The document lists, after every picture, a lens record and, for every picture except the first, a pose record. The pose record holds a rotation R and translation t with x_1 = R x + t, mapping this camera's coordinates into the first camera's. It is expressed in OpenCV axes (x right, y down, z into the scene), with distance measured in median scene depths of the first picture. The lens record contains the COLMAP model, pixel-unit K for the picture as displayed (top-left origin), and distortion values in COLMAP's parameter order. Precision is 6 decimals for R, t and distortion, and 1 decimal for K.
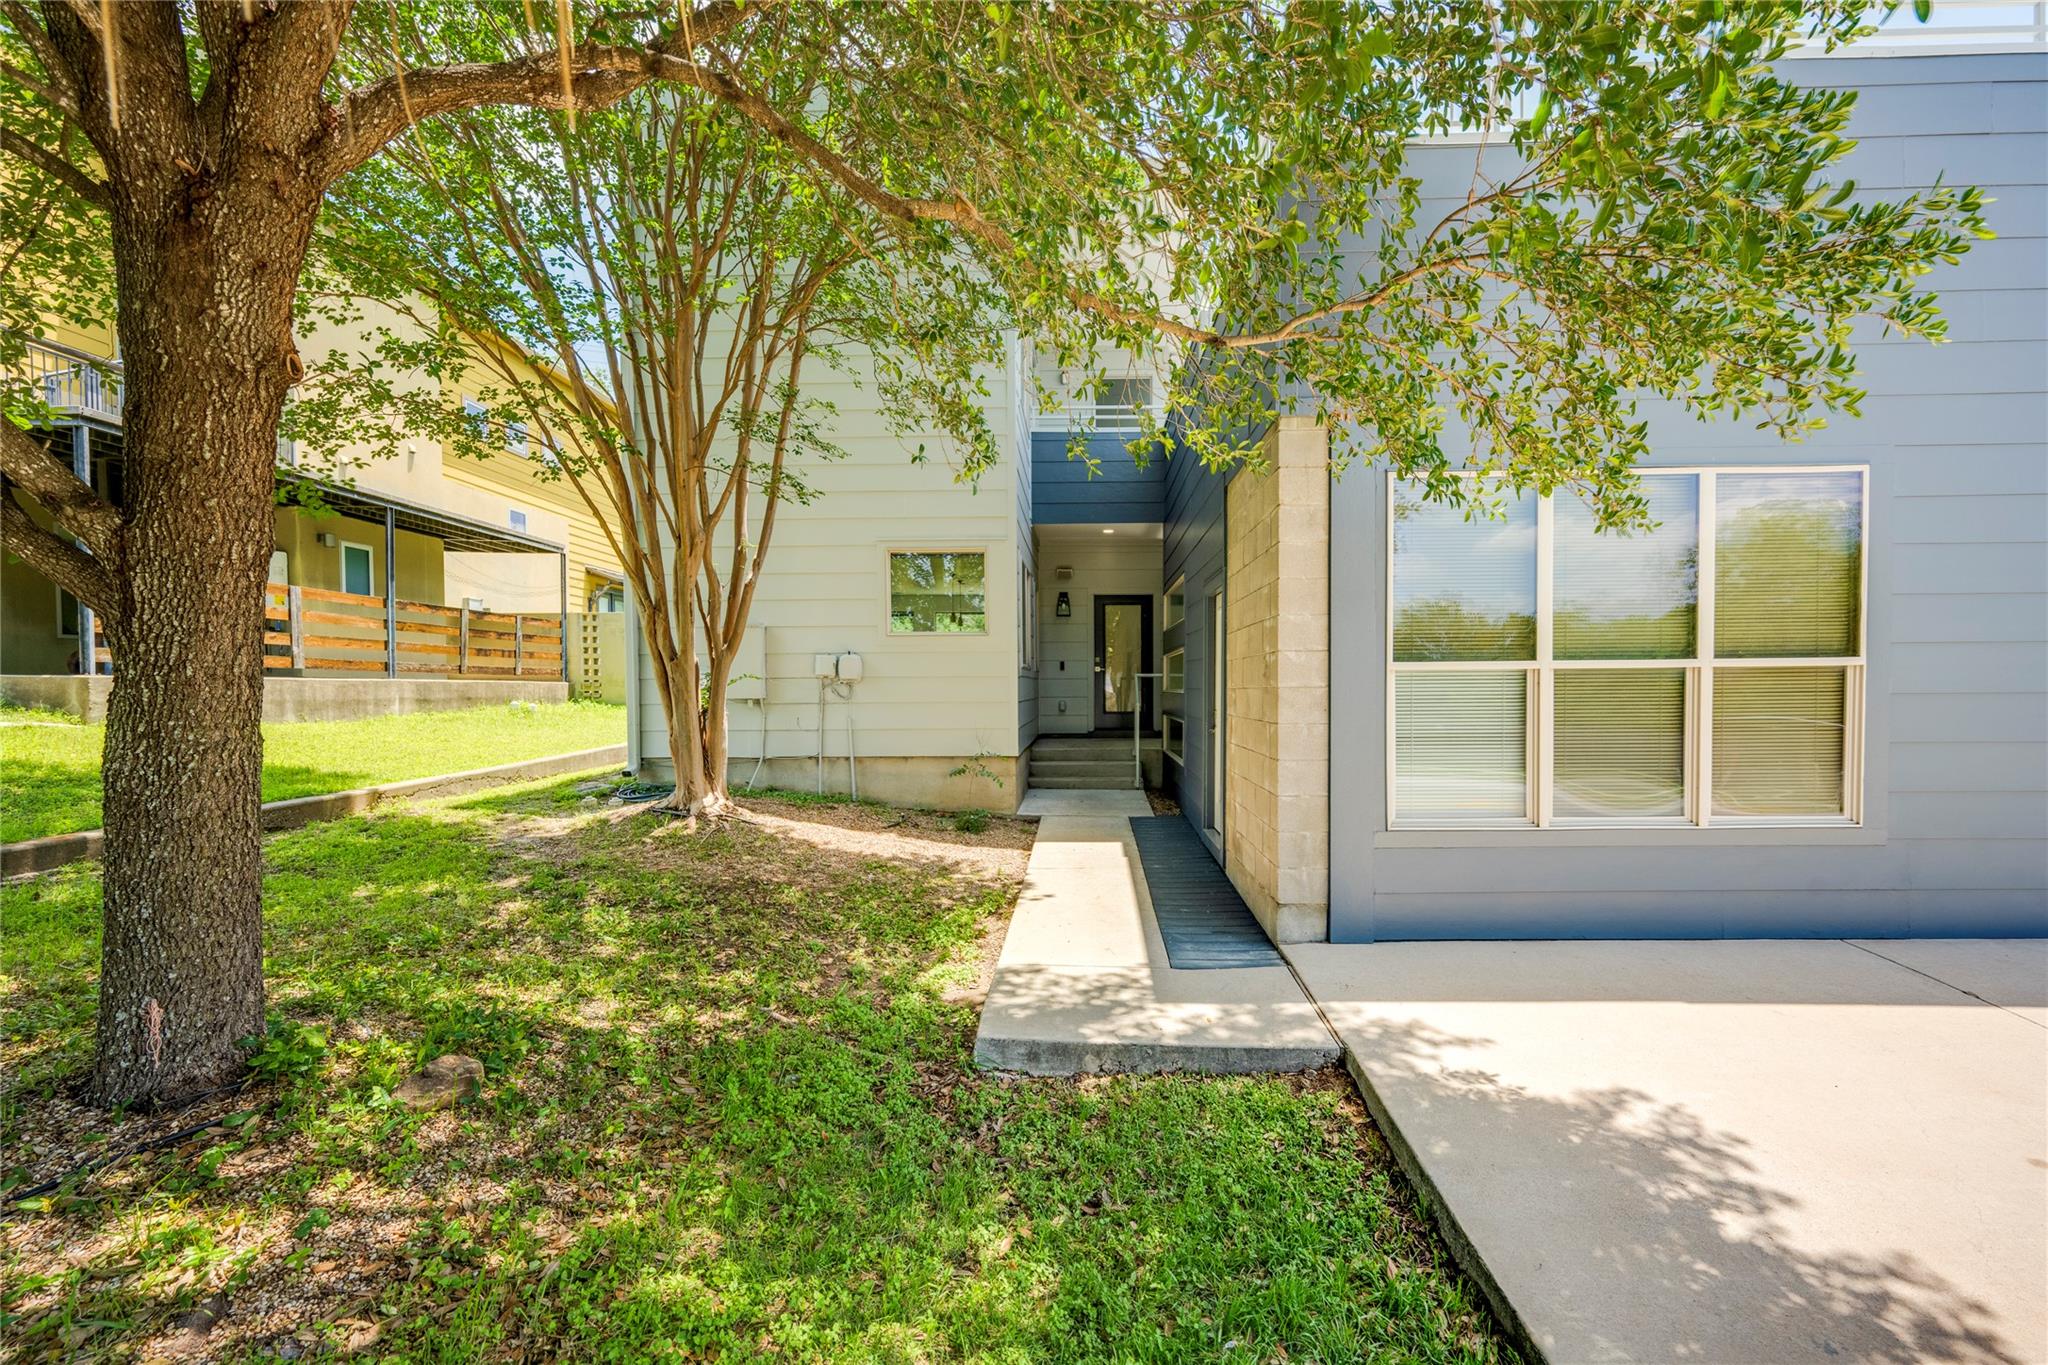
lens RADIAL K [[817.6, 0, 1027.8], [0, 817.6, 685.8], [0, 0, 1]] dist [0.000099, 0.000633]
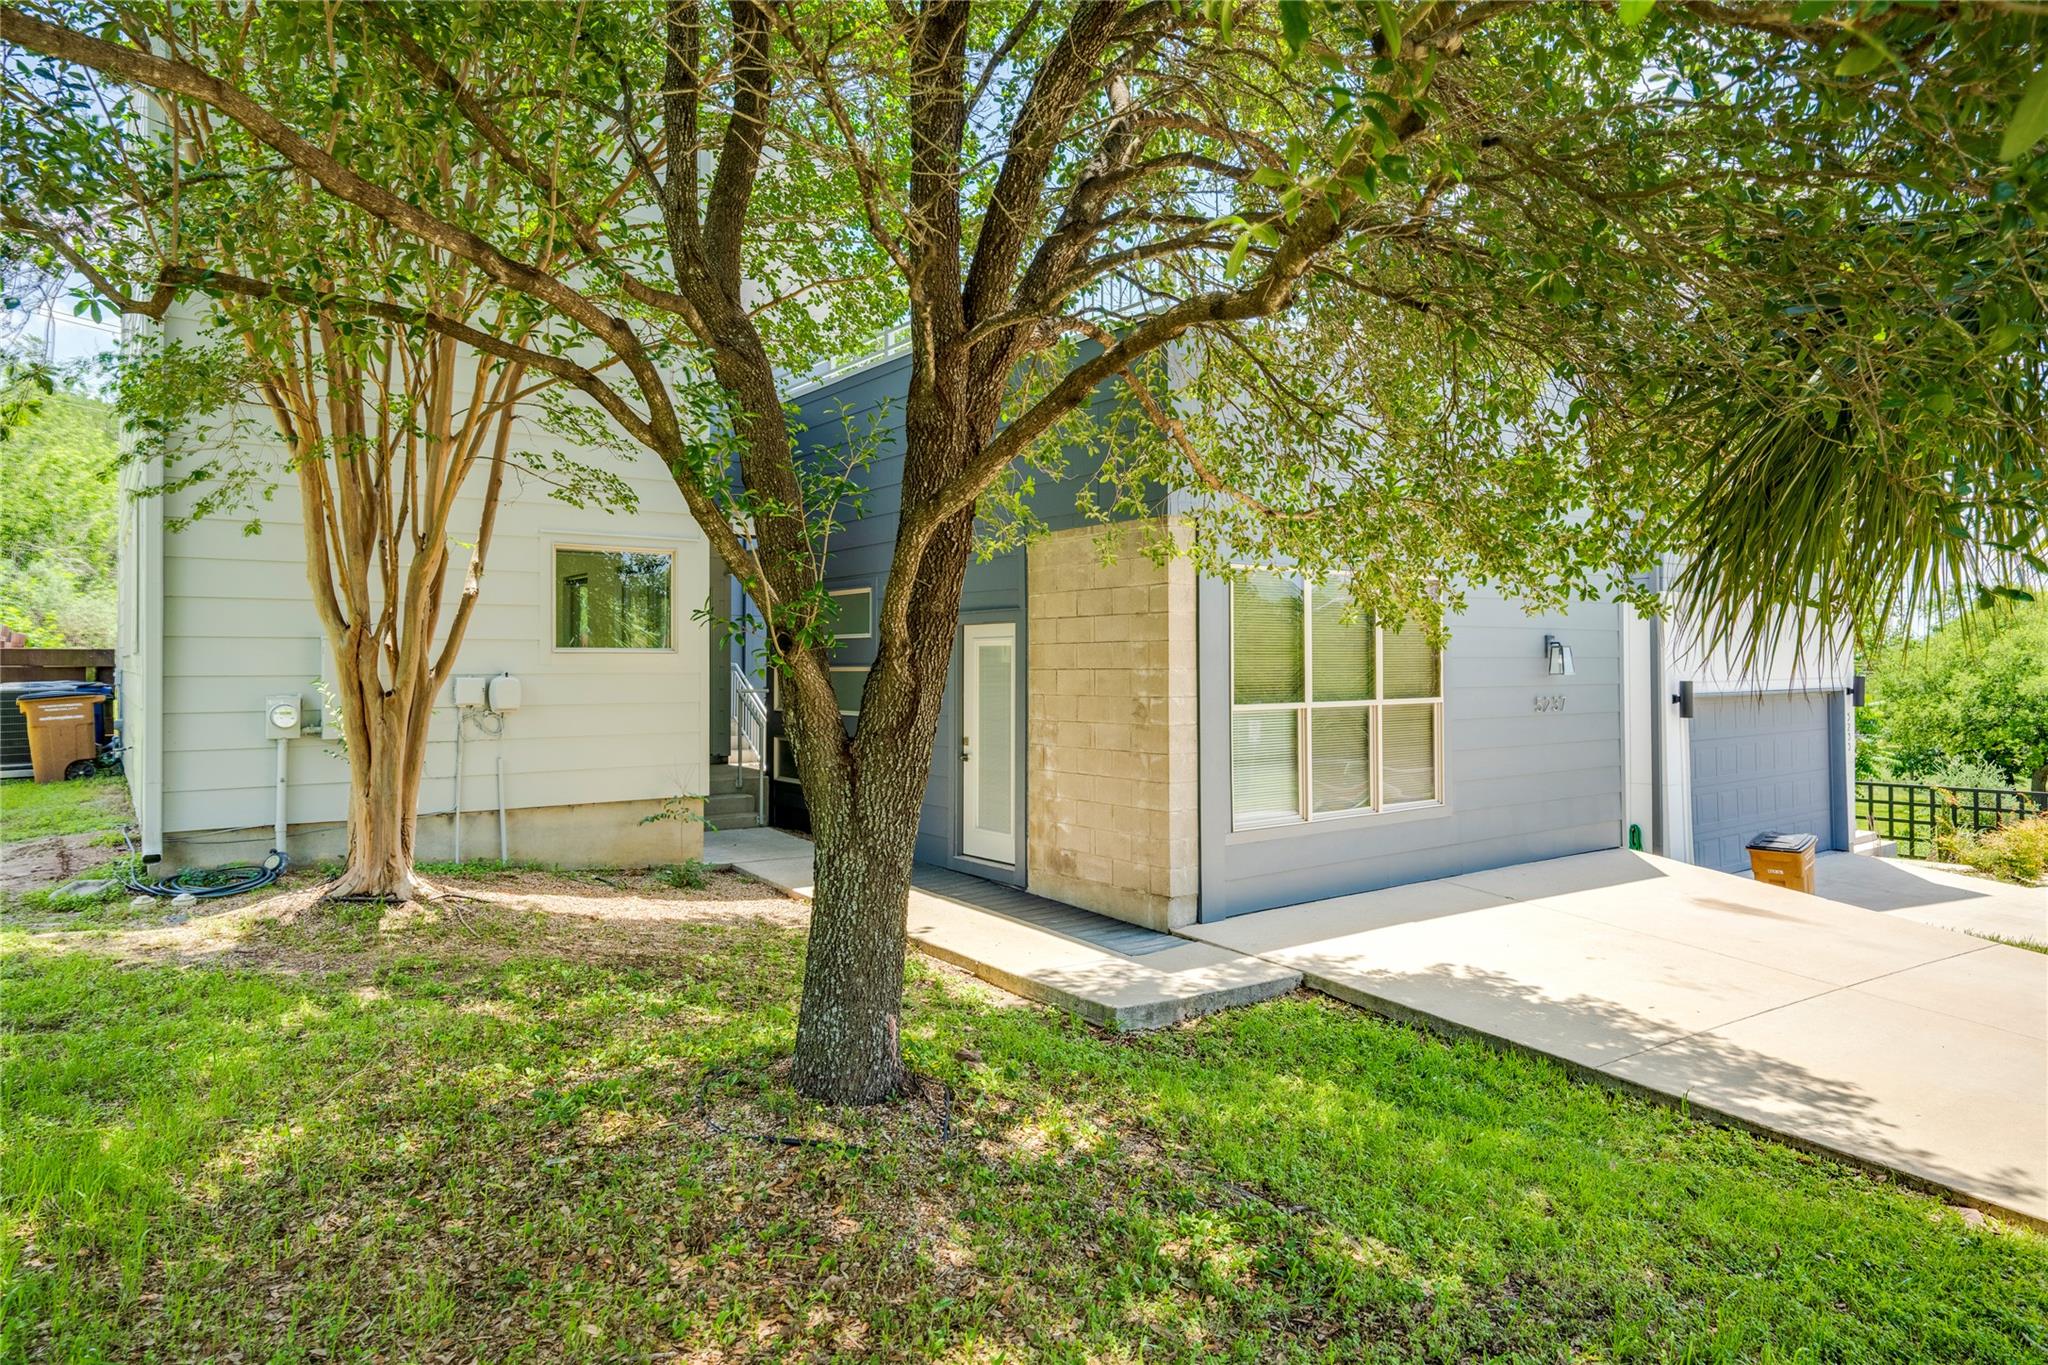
lens RADIAL K [[1077.0, 0, 1024.9], [0, 1077.0, 681.8], [0, 0, 1]] dist [0.001948, 0.000672]
pose [[0.817837, 0.000771, 0.575449, -0.948236], [0.002221, 0.999987, -0.004497, -0.067320], [-0.575446, 0.004956, 0.817825, -0.260646]]
